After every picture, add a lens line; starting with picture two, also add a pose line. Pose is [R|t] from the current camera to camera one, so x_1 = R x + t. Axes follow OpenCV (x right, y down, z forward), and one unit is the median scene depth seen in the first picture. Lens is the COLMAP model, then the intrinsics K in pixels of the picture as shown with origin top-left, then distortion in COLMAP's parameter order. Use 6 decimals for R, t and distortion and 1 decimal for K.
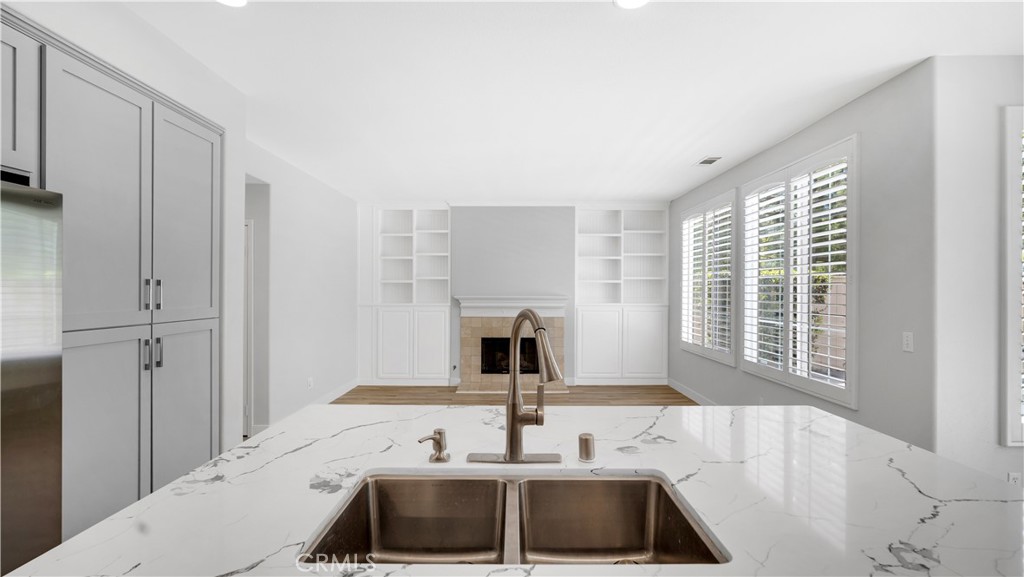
lens RADIAL K [[459.4, 0, 508.9], [0, 459.4, 291.5], [0, 0, 1]] dist [-0.014015, 0.002789]
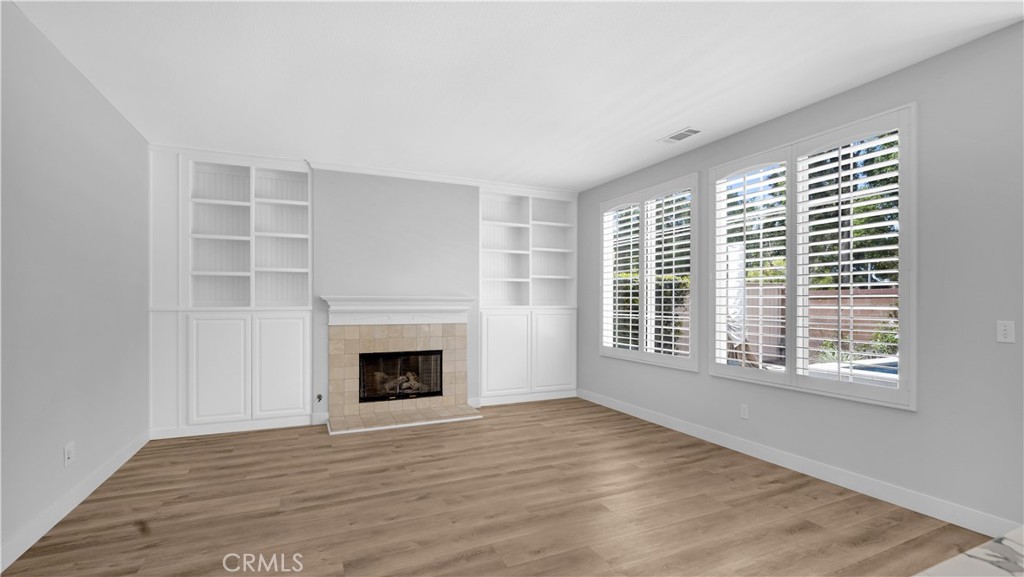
lens RADIAL K [[459.4, 0, 505.8], [0, 459.4, 303.6], [0, 0, 1]] dist [-0.014015, 0.002789]
pose [[0.906025, -0.001478, 0.423222, -0.156795], [0.001636, 0.999999, -0.000009, 0.021764], [-0.423221, 0.000700, 0.906026, 0.242770]]
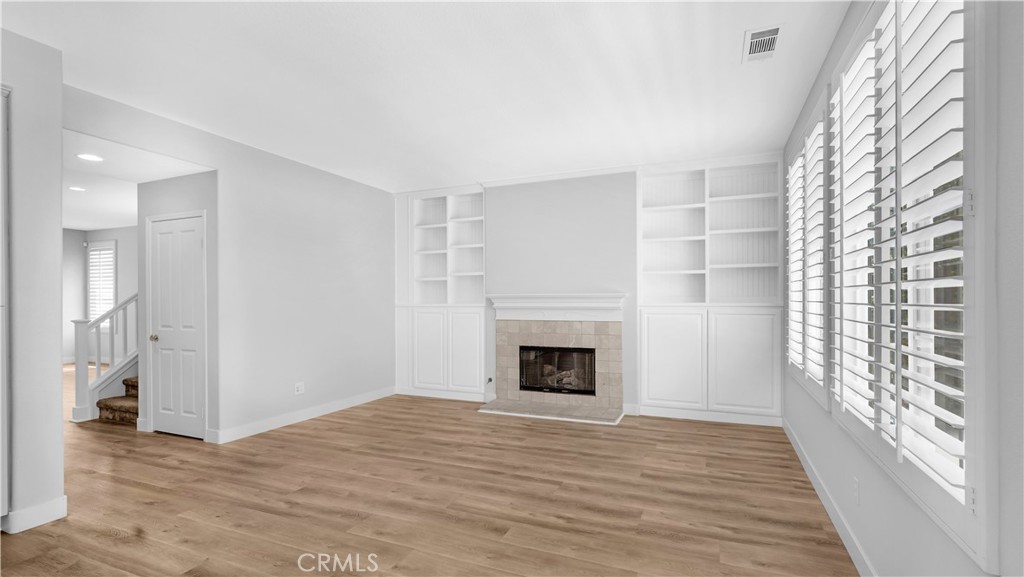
lens RADIAL K [[459.4, 0, 508.8], [0, 459.4, 299.0], [0, 0, 1]] dist [-0.014015, 0.002789]
pose [[0.924377, -0.006714, -0.381421, 0.232998], [0.005128, 0.999973, -0.005175, 0.022294], [0.381445, 0.002828, 0.924387, 0.243253]]
